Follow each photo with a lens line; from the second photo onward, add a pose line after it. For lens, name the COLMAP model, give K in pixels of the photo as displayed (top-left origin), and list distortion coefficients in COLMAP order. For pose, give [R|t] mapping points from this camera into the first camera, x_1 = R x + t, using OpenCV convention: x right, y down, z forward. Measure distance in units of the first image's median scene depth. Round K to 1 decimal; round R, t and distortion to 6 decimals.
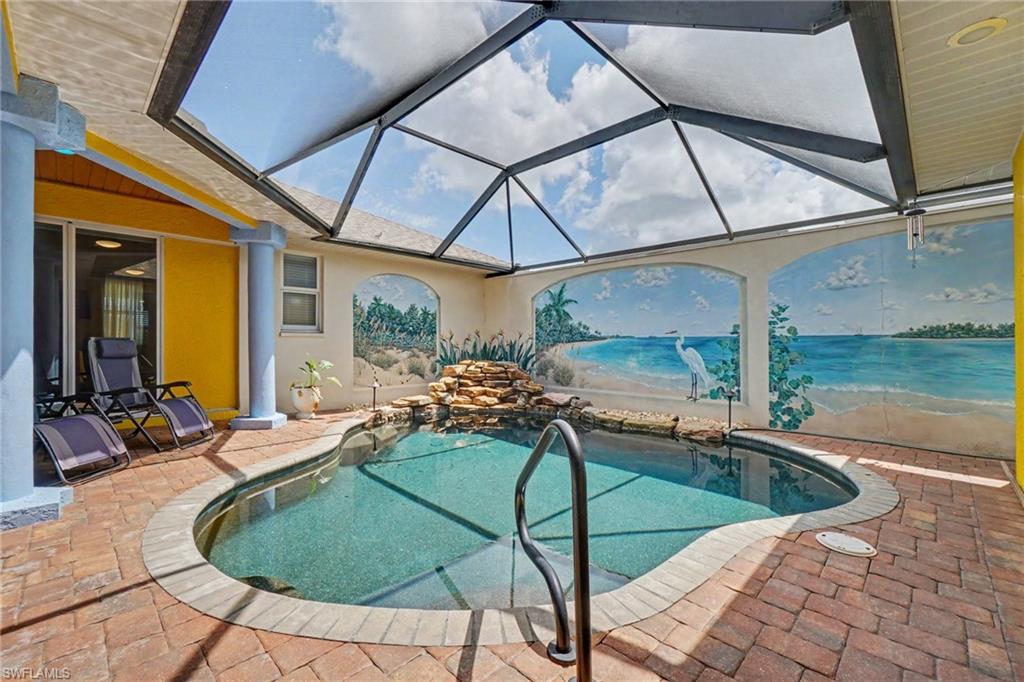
lens RADIAL K [[442.9, 0, 504.2], [0, 442.9, 337.6], [0, 0, 1]] dist [-0.010029, 0.001287]
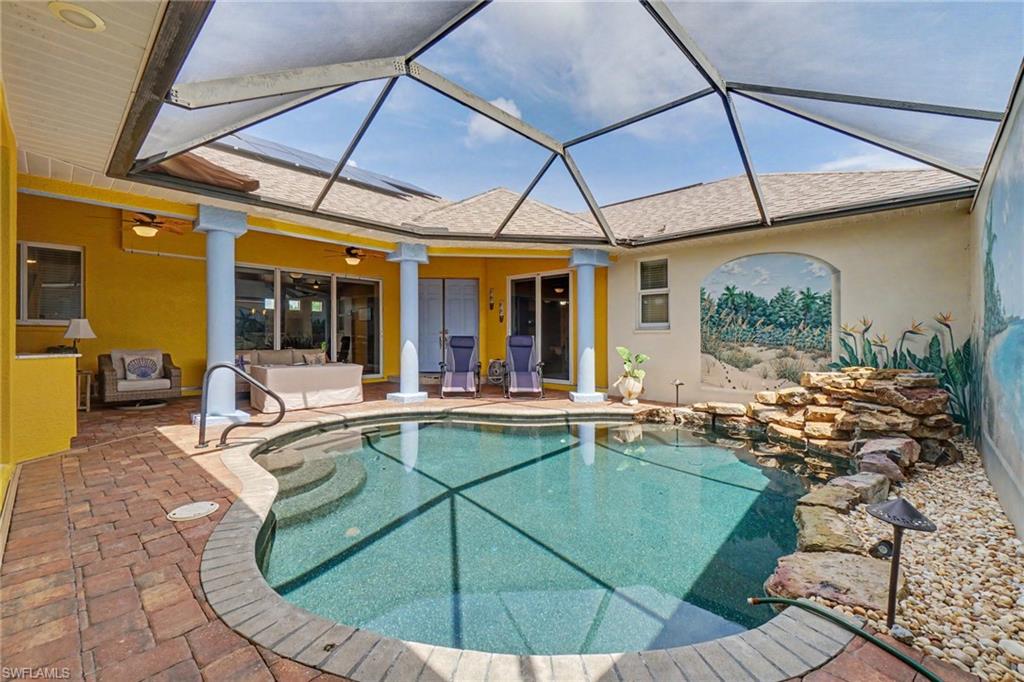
lens RADIAL K [[442.9, 0, 504.1], [0, 442.9, 341.4], [0, 0, 1]] dist [-0.010029, 0.001287]
pose [[0.010489, 0.002477, -0.999942, 0.575884], [0.008171, 0.999963, 0.002562, 0.011460], [0.999912, -0.008197, 0.010469, 0.538834]]
